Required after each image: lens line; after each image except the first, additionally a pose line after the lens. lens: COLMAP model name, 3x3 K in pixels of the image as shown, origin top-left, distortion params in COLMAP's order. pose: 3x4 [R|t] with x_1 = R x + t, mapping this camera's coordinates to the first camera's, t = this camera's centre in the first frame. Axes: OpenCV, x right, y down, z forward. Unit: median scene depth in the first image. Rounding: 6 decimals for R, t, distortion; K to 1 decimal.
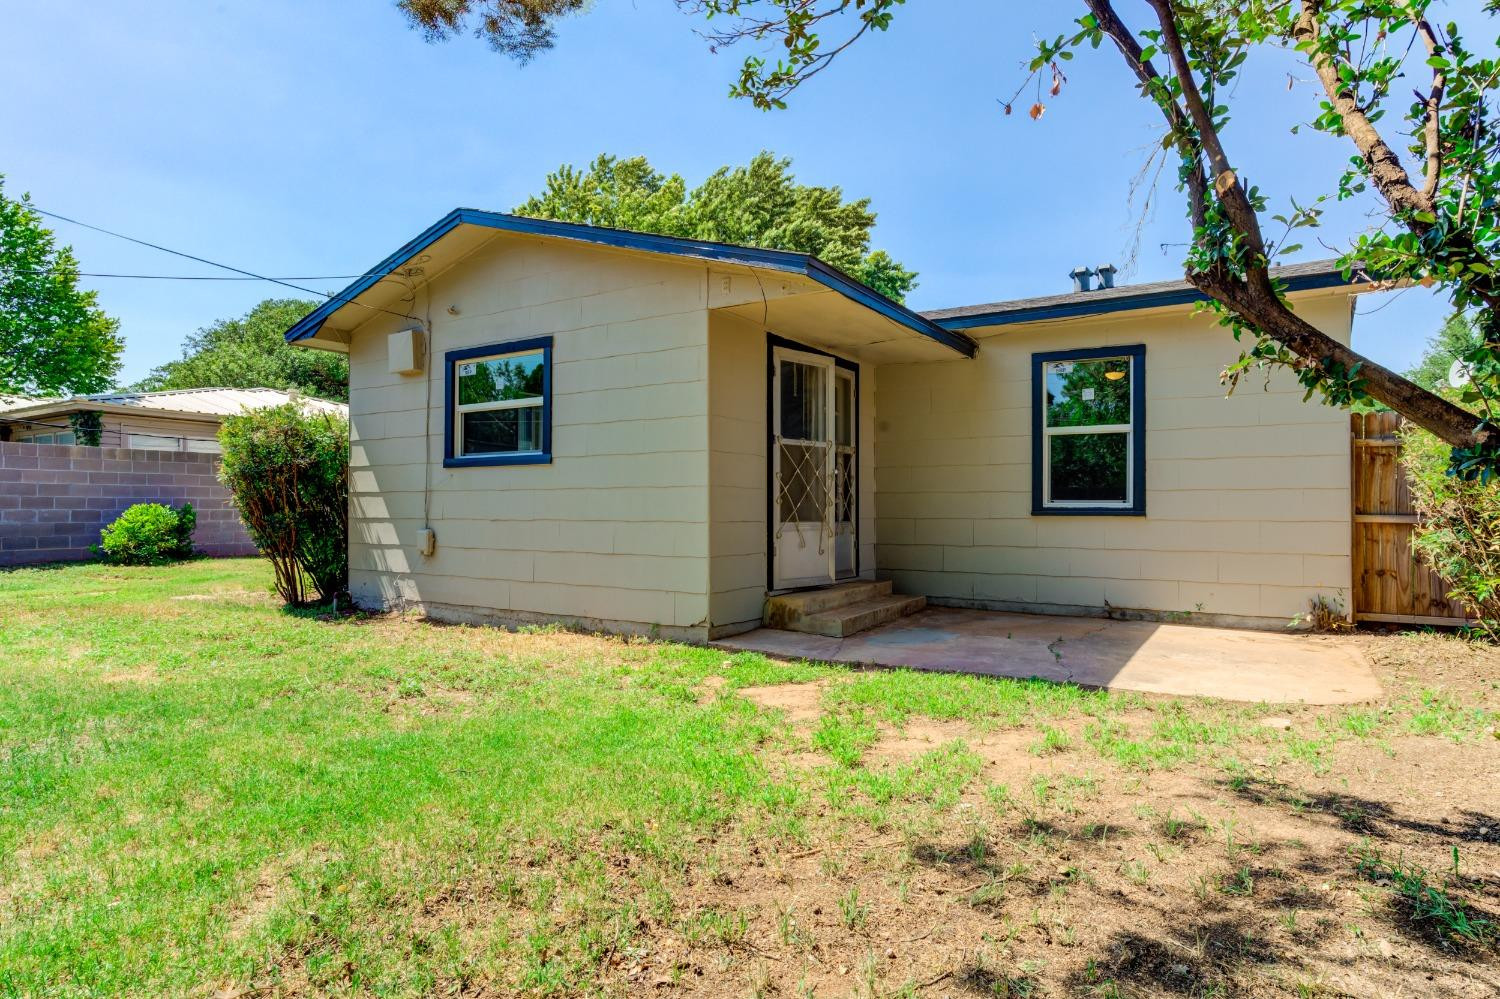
lens RADIAL K [[845.0, 0, 750.0], [0, 845.0, 499.5], [0, 0, 1]] dist [-0.058994, 0.046647]
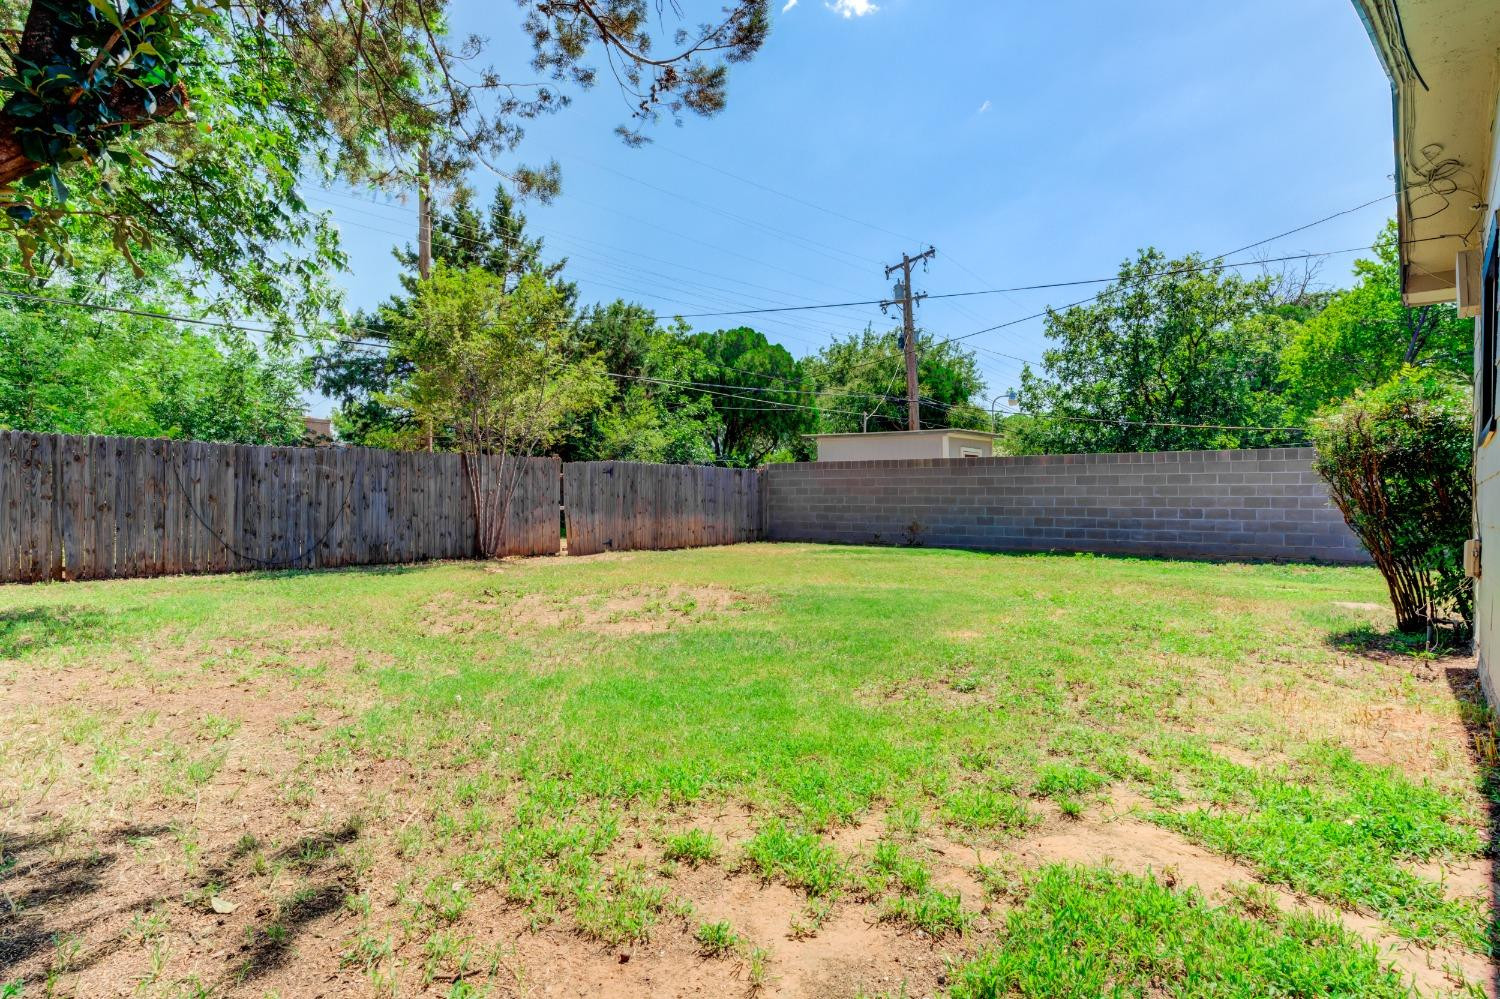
lens RADIAL K [[845.0, 0, 750.0], [0, 845.0, 499.5], [0, 0, 1]] dist [-0.058994, 0.046647]
pose [[-0.114700, -0.002579, -0.993397, 0.410989], [0.010716, 0.999935, -0.003834, 0.001820], [0.993342, -0.011085, -0.114665, 0.558943]]
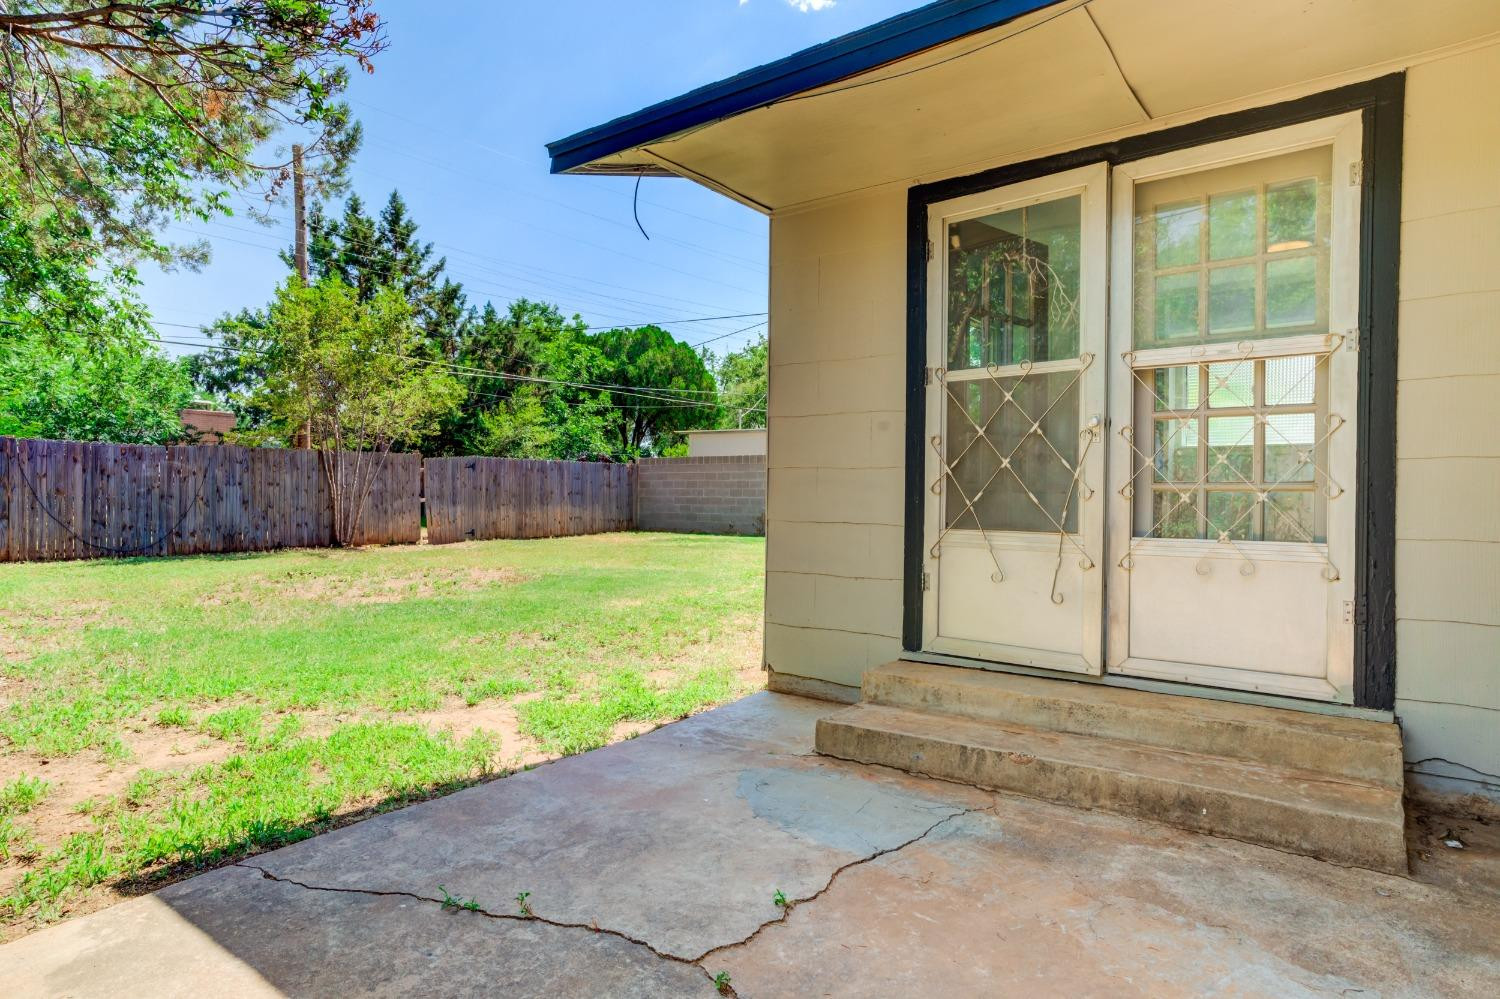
lens RADIAL K [[857.5, 0, 750.0], [0, 857.5, 499.5], [0, 0, 1]] dist [-0.004292, 0.027492]
pose [[-0.094065, 0.007461, -0.995538, 0.597407], [0.011234, 0.999916, 0.006433, 0.003199], [0.995503, -0.010579, -0.094141, 0.934947]]
